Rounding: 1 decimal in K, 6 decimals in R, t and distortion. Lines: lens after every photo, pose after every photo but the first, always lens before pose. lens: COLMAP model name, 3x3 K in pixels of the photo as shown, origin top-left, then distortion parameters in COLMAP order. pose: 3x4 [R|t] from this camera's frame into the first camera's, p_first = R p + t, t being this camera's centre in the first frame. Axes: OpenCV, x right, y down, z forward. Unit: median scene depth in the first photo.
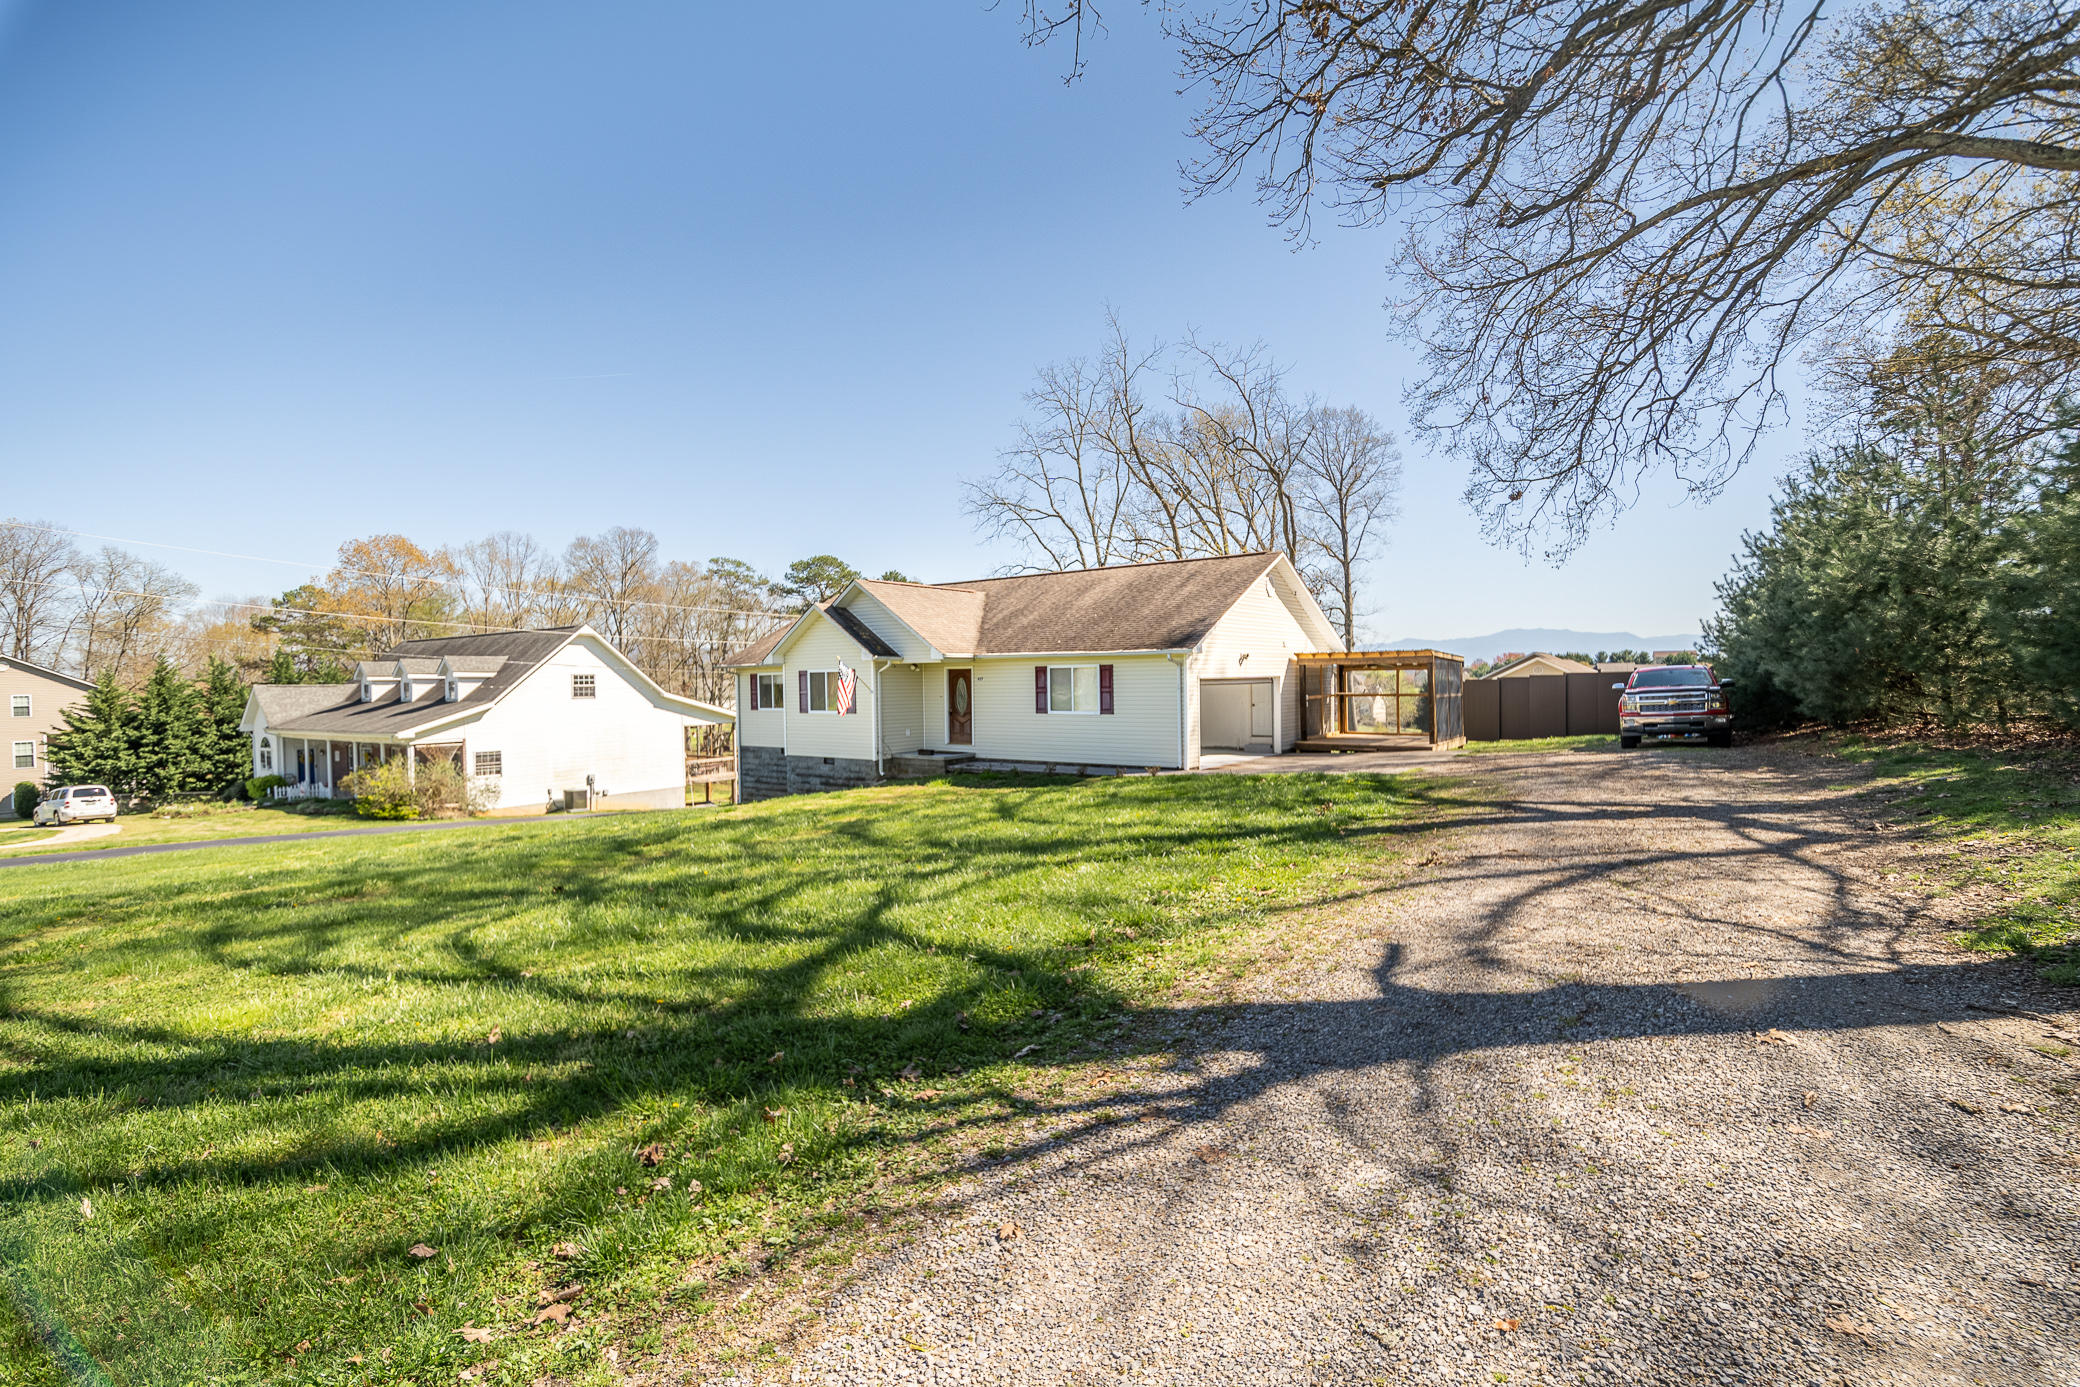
lens RADIAL K [[948.7, 0, 1056.5], [0, 948.7, 691.5], [0, 0, 1]] dist [-0.018553, -0.003341]
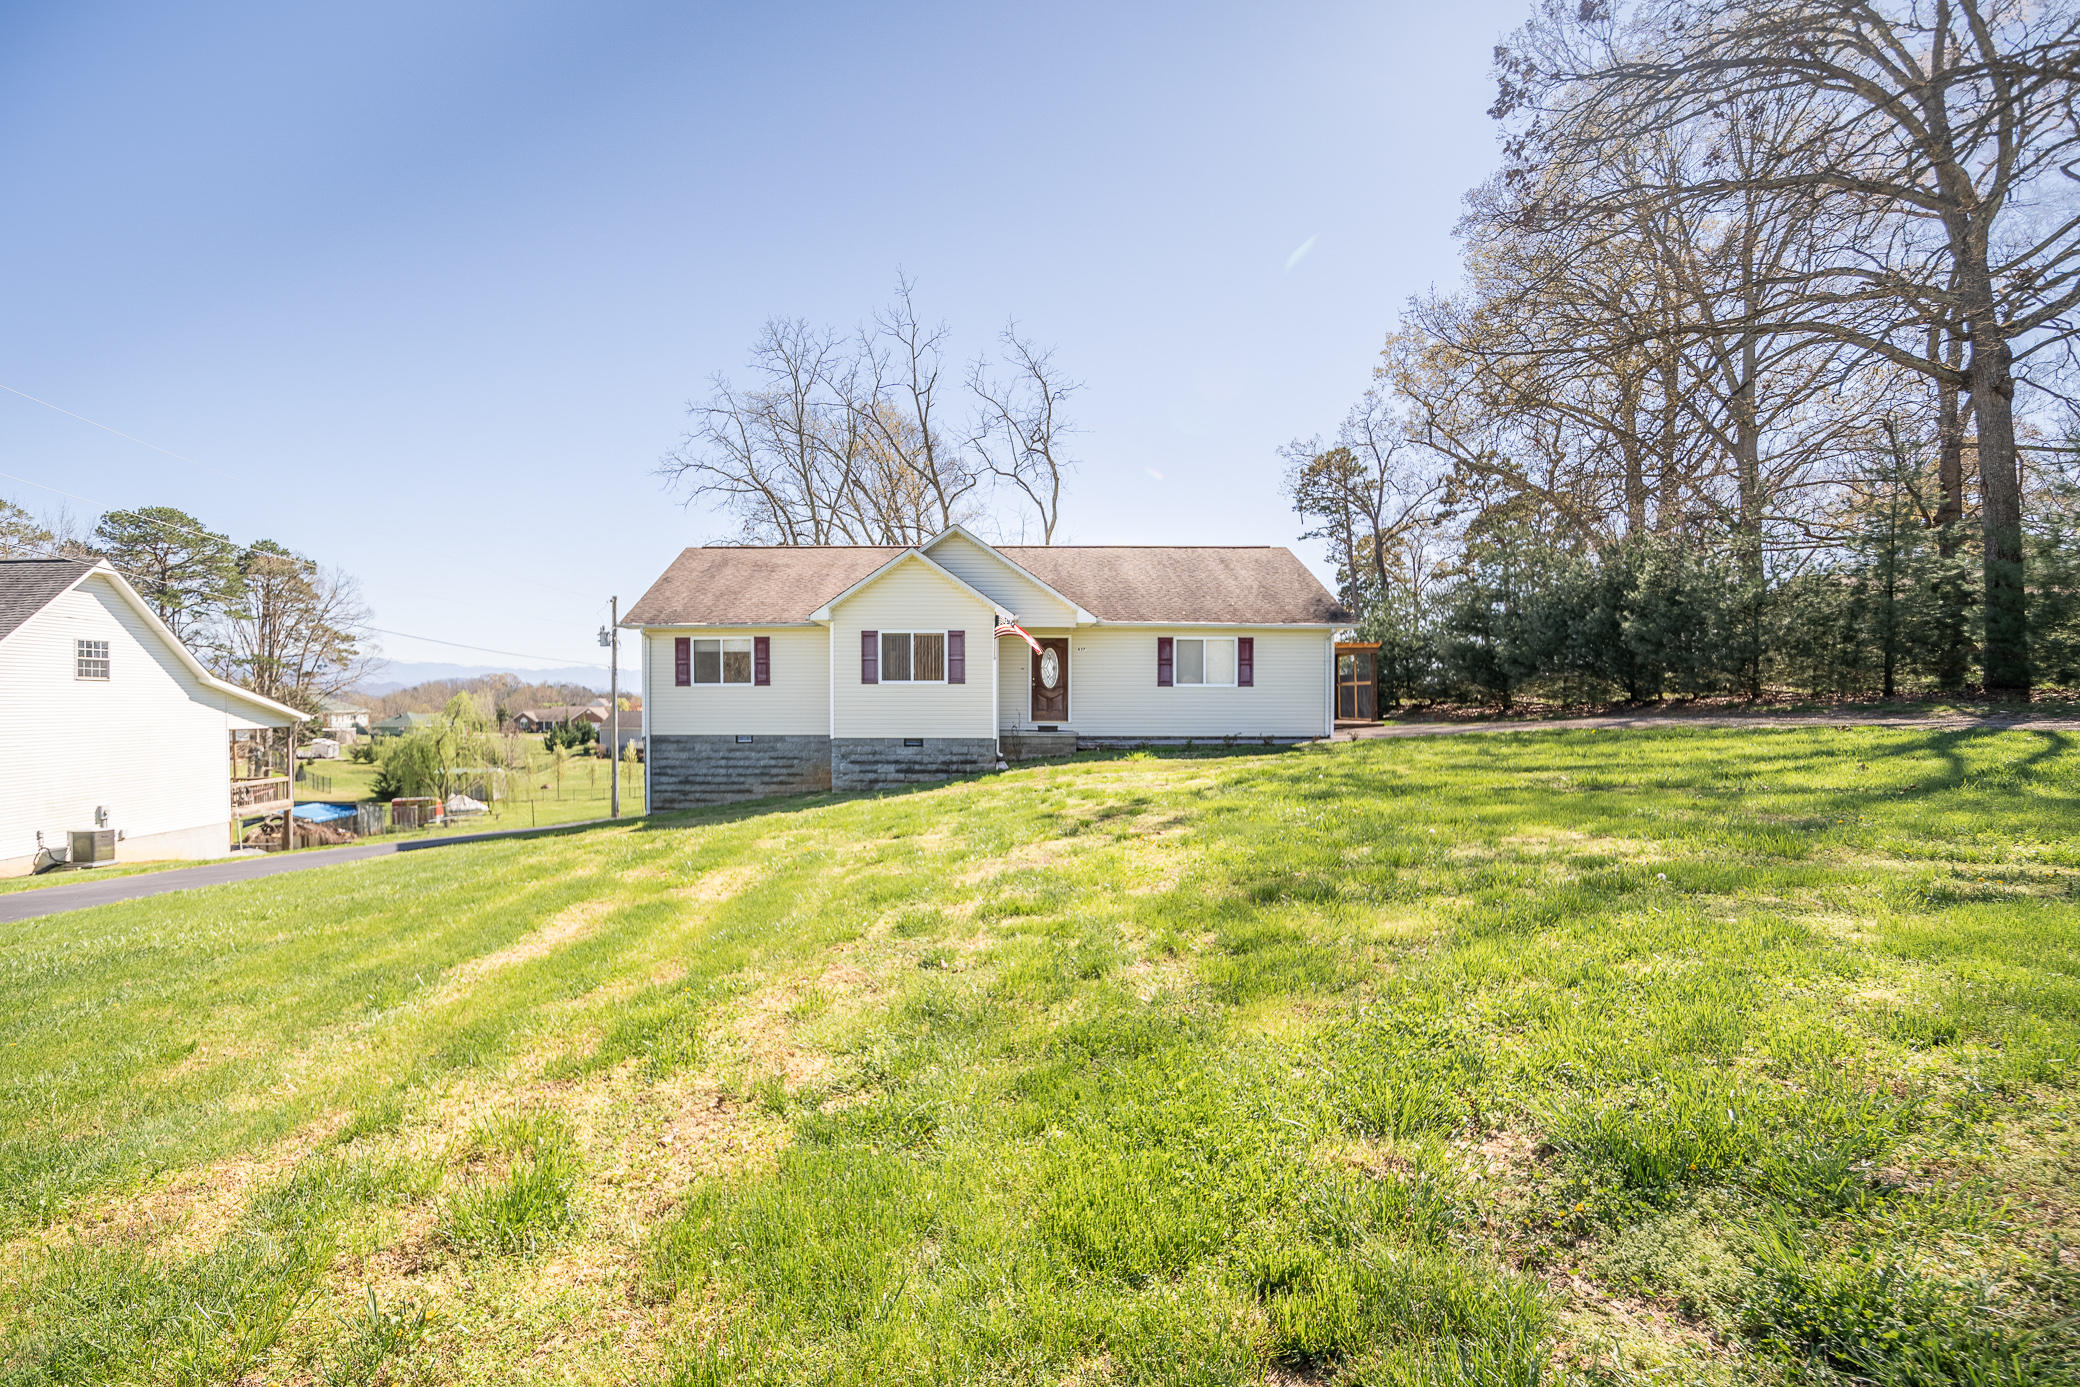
lens RADIAL K [[948.7, 0, 1030.7], [0, 948.7, 700.9], [0, 0, 1]] dist [-0.018553, -0.003341]
pose [[0.800906, 0.013750, 0.598633, -0.538772], [-0.003157, 0.999819, -0.018742, 0.043276], [-0.598782, 0.013121, 0.800804, 0.233545]]
